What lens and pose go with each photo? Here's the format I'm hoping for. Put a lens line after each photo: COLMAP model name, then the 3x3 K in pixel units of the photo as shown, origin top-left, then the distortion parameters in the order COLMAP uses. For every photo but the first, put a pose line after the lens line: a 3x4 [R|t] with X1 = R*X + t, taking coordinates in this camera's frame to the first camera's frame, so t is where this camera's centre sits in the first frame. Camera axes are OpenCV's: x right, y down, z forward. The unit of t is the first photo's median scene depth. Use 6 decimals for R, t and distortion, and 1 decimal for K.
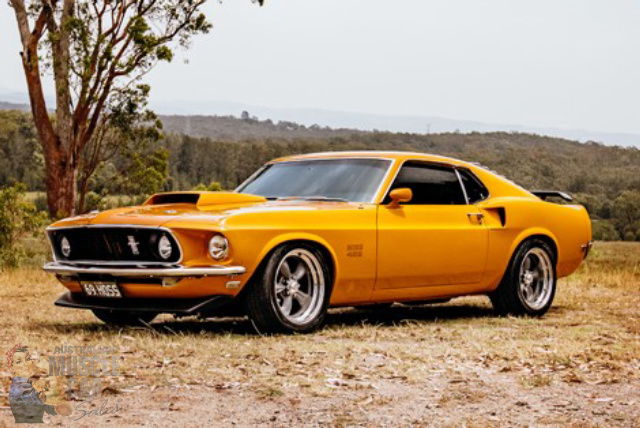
lens RADIAL K [[1400.4, 0, 320.0], [0, 1400.4, 214.0], [0, 0, 1]] dist [0.009770, 0.097855]
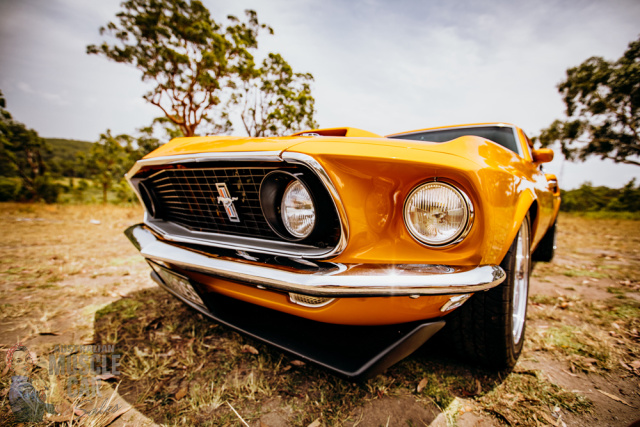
lens RADIAL K [[290.3, 0, 320.0], [0, 290.3, 213.5], [0, 0, 1]] dist [-0.055622, 0.017505]
pose [[0.999701, 0.024457, -0.000780, -0.097261], [-0.024358, 0.997685, 0.063486, 0.017932], [0.002331, -0.063448, 0.997982, 0.856818]]
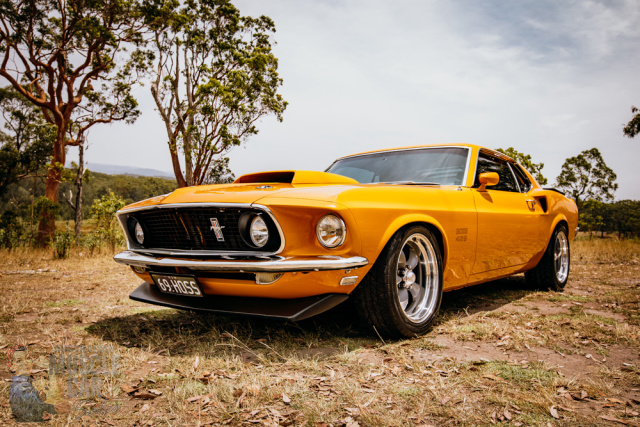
lens RADIAL K [[535.3, 0, 320.0], [0, 535.3, 213.5], [0, 0, 1]] dist [0.005451, 0.058745]
pose [[0.998869, -0.005259, 0.047247, -0.085591], [0.005952, 0.999877, -0.014534, 0.016959], [-0.047165, 0.014799, 0.998777, 0.663997]]
